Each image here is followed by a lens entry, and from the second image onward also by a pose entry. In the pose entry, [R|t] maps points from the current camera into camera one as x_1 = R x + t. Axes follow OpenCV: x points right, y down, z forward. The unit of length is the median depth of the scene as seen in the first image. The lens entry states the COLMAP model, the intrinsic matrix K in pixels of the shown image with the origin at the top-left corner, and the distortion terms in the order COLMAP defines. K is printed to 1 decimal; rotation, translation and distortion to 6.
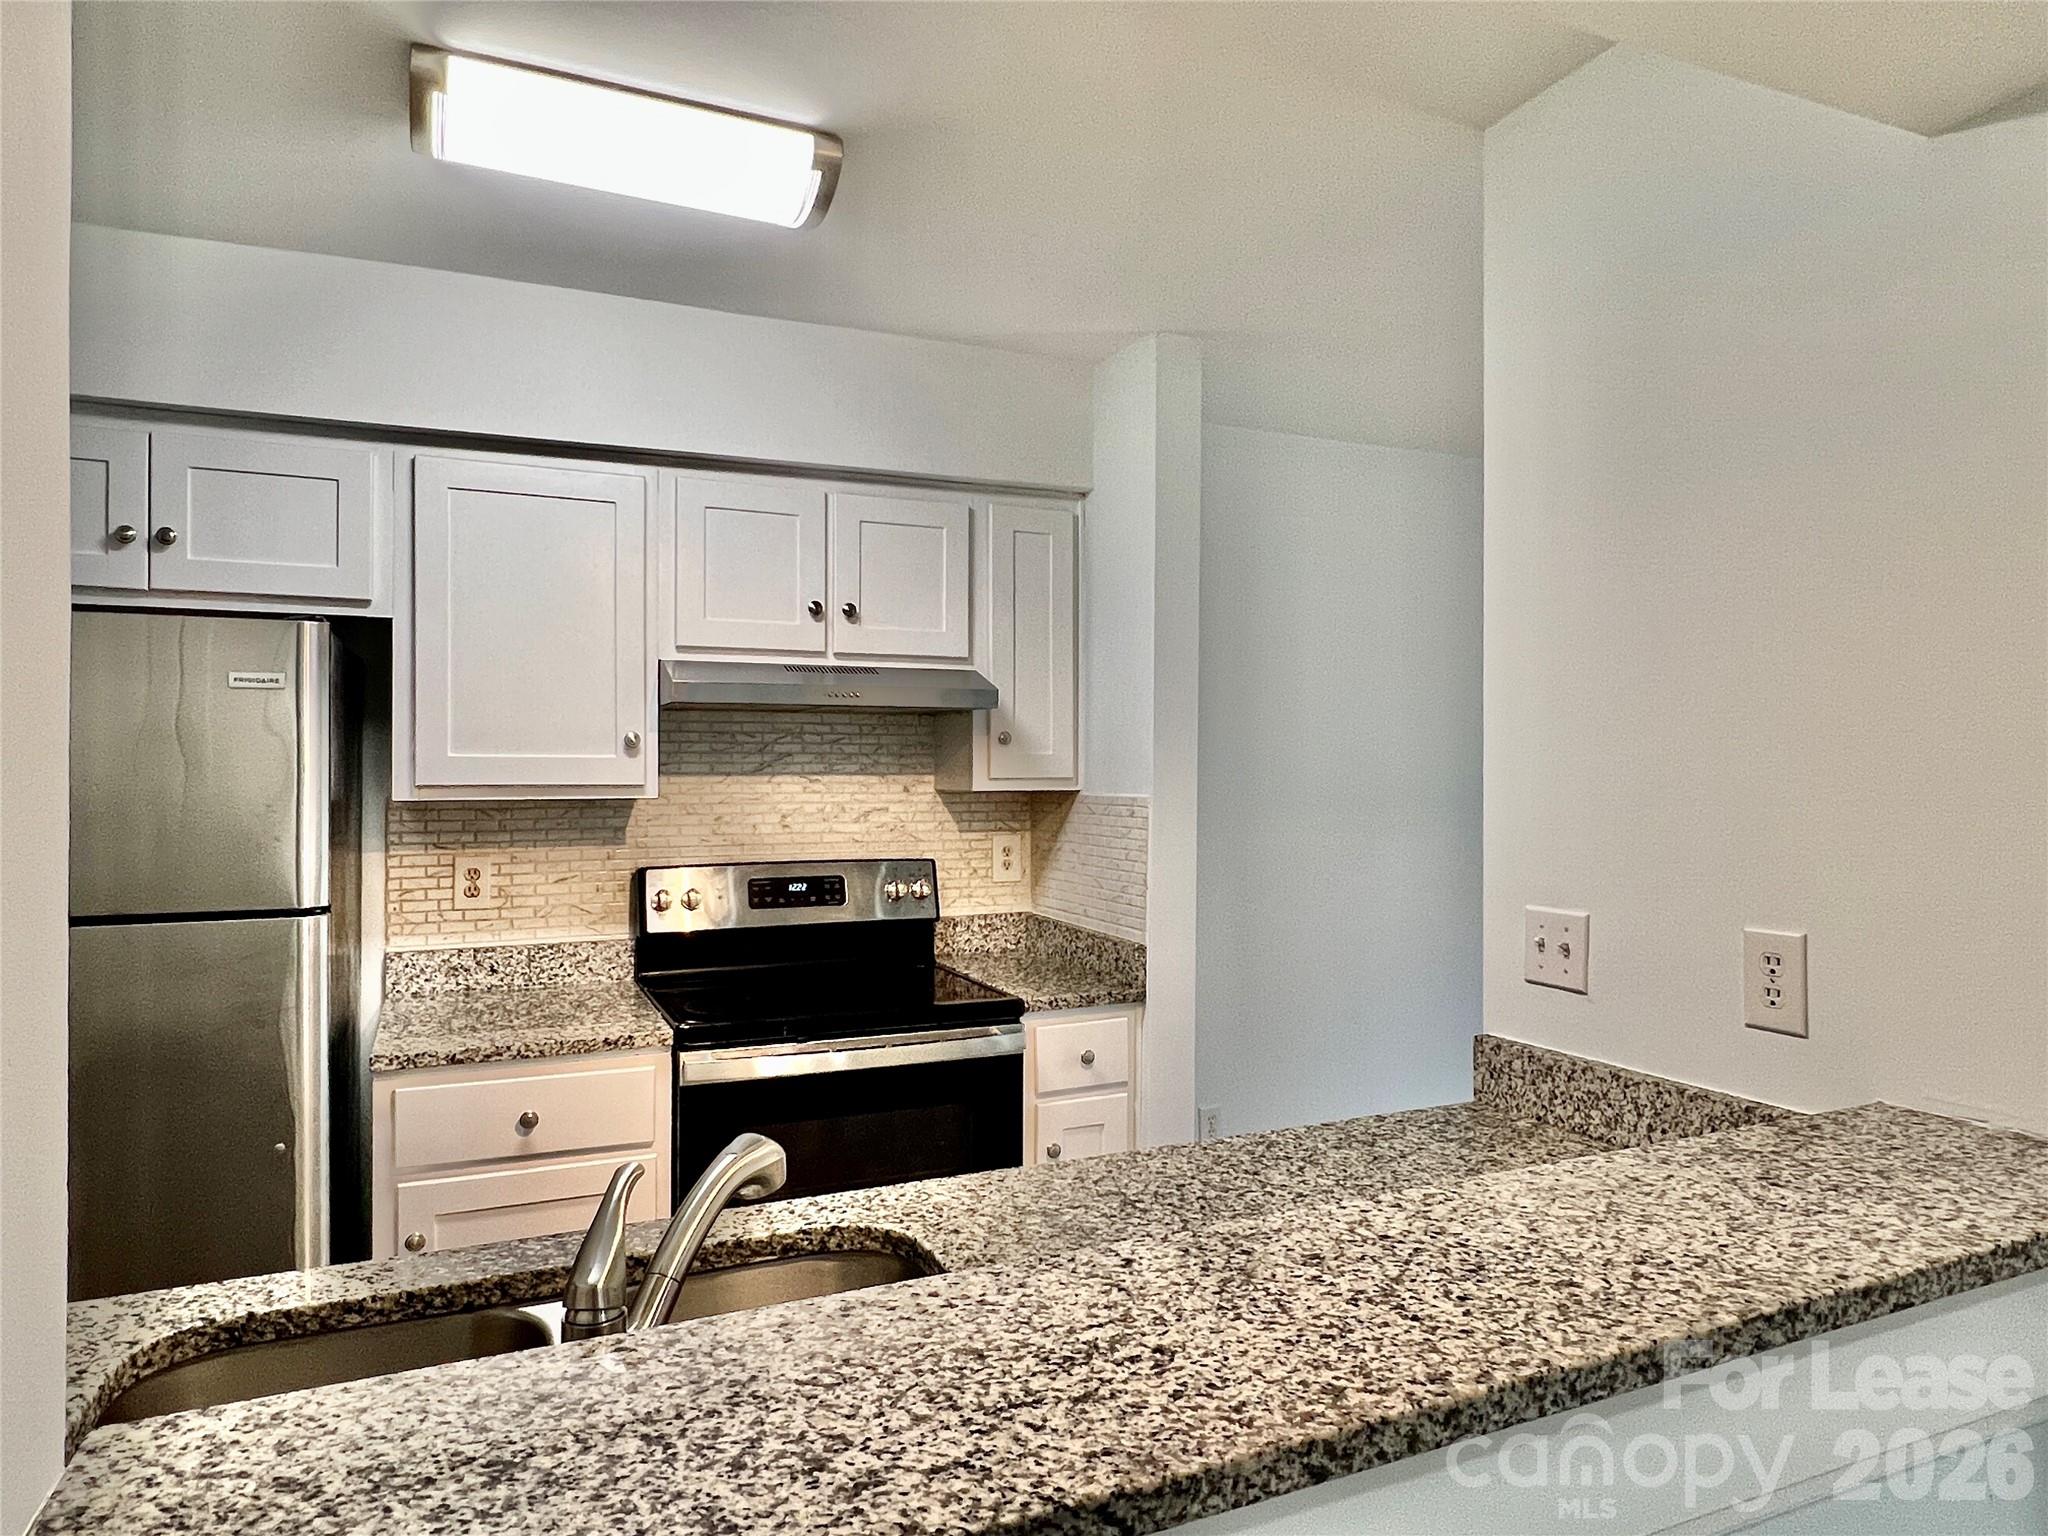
lens RADIAL K [[1253.1, 0, 1021.6], [0, 1253.1, 767.1], [0, 0, 1]] dist [0.001110, 0.000384]
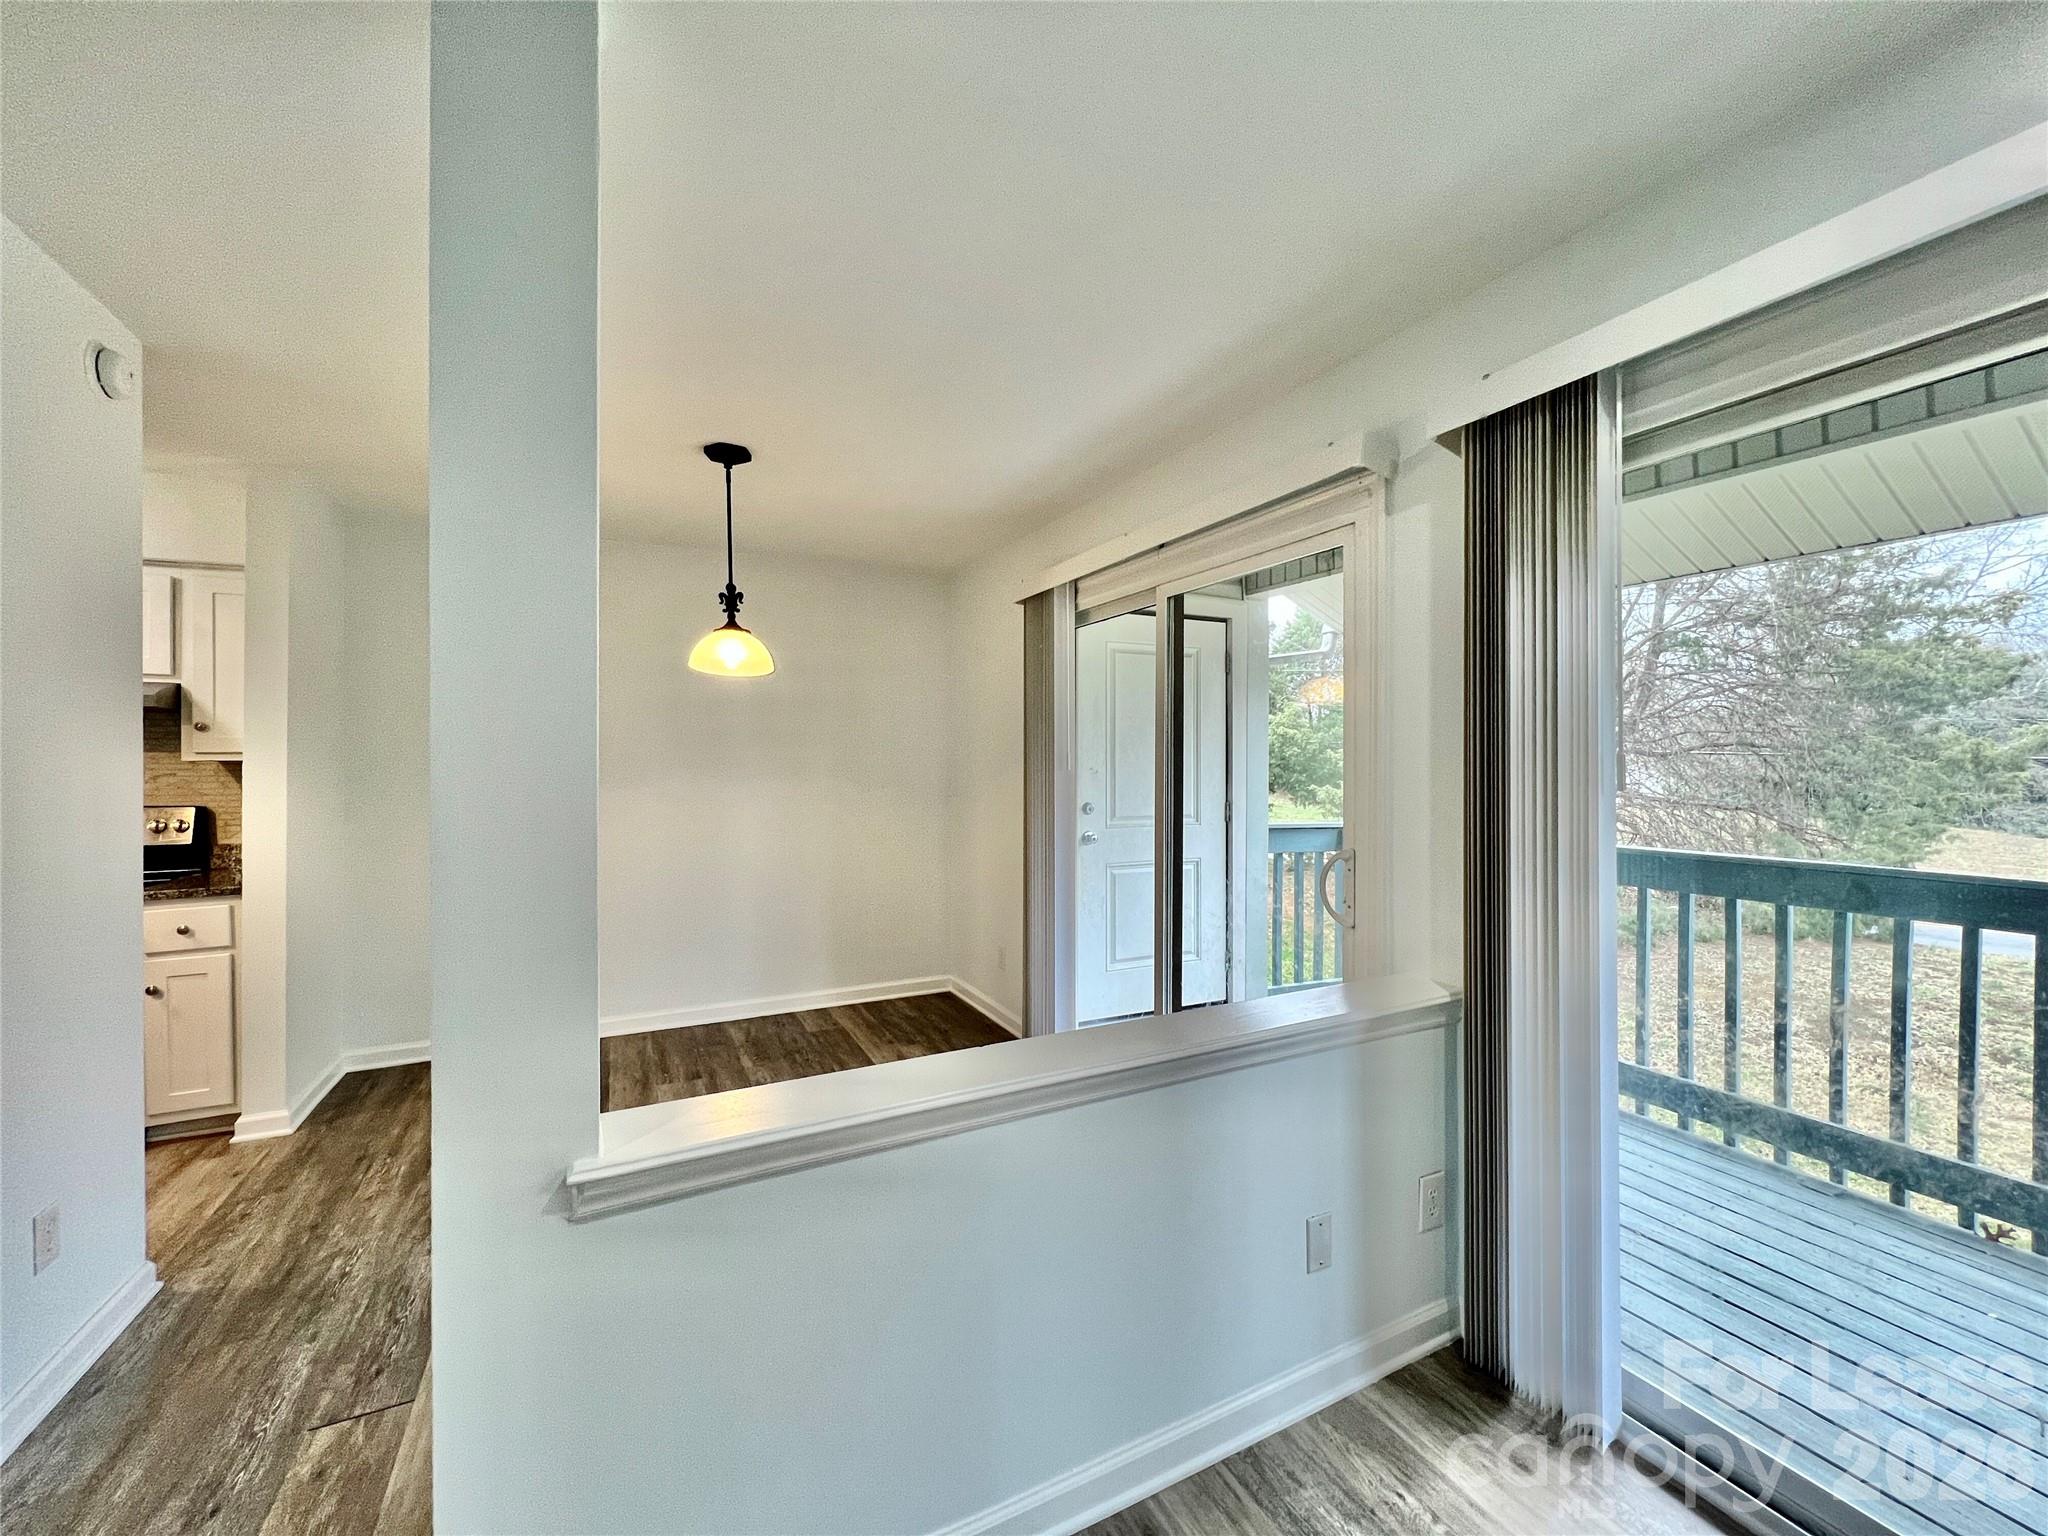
lens RADIAL K [[813.4, 0, 1021.7], [0, 813.4, 762.9], [0, 0, 1]] dist [-0.000771, -0.000045]
pose [[0.999452, -0.007377, 0.032269, 1.012669], [0.007314, 0.999971, 0.002068, 0.028013], [-0.032283, -0.001831, 0.999477, -0.039640]]
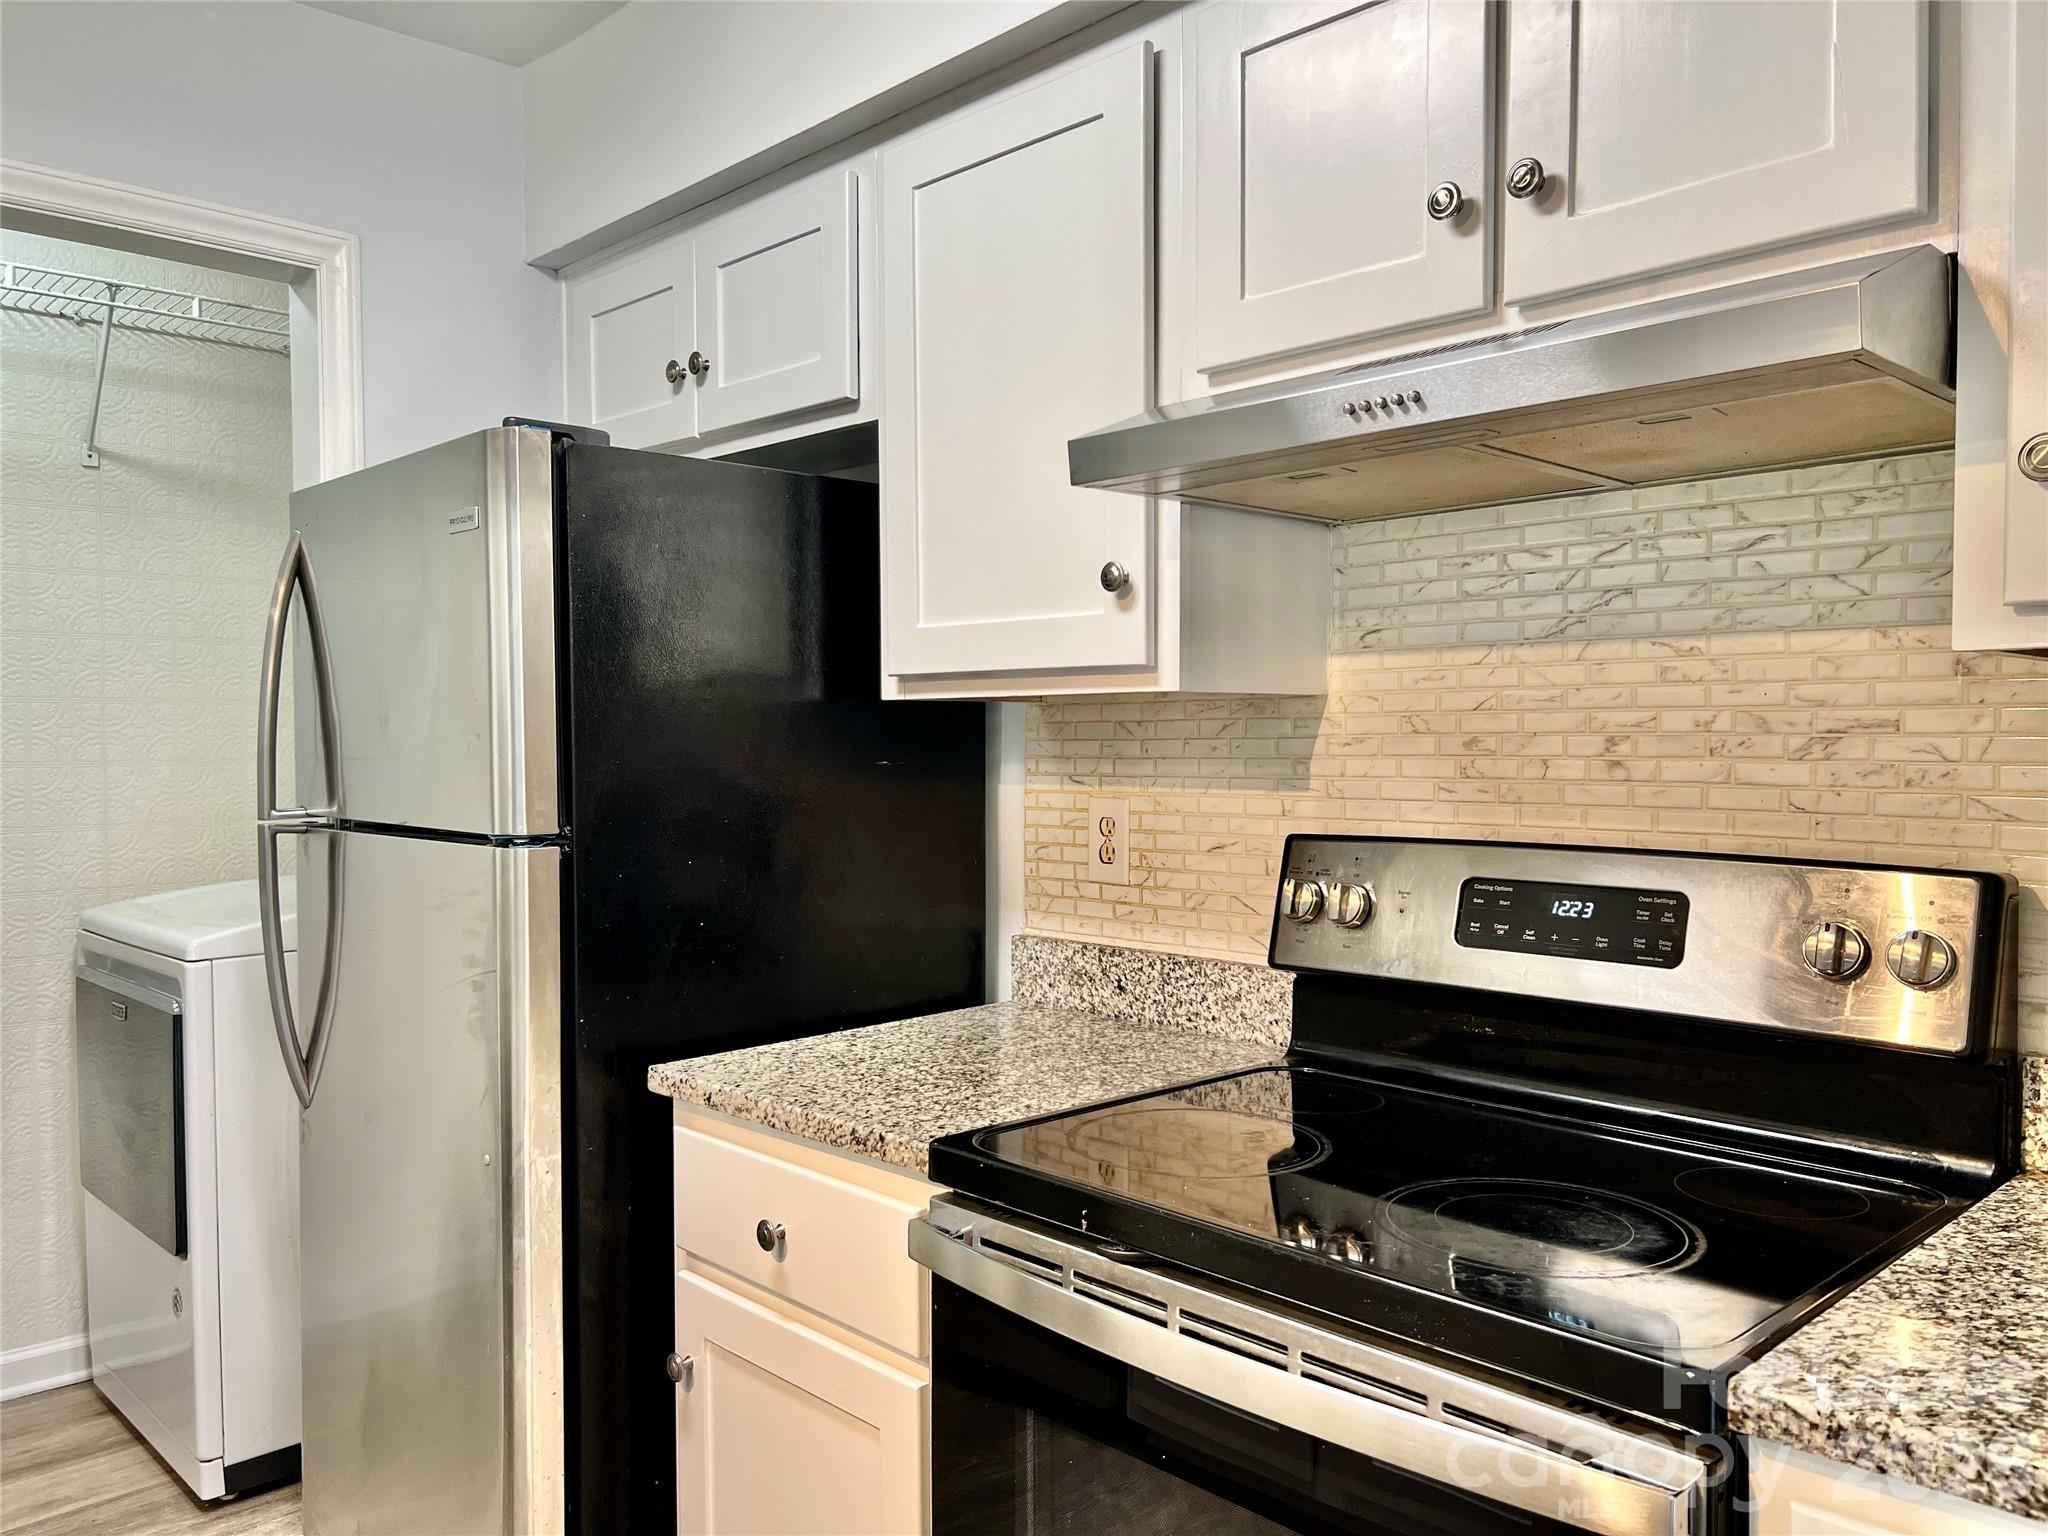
lens RADIAL K [[1533.0, 0, 1028.3], [0, 1533.0, 788.4], [0, 0, 1]] dist [0.070512, -0.081110]
pose [[0.340723, 0.031177, -0.939647, 0.249596], [0.003894, 0.999395, 0.034571, 0.039760], [0.940156, -0.015439, 0.340395, 0.692516]]
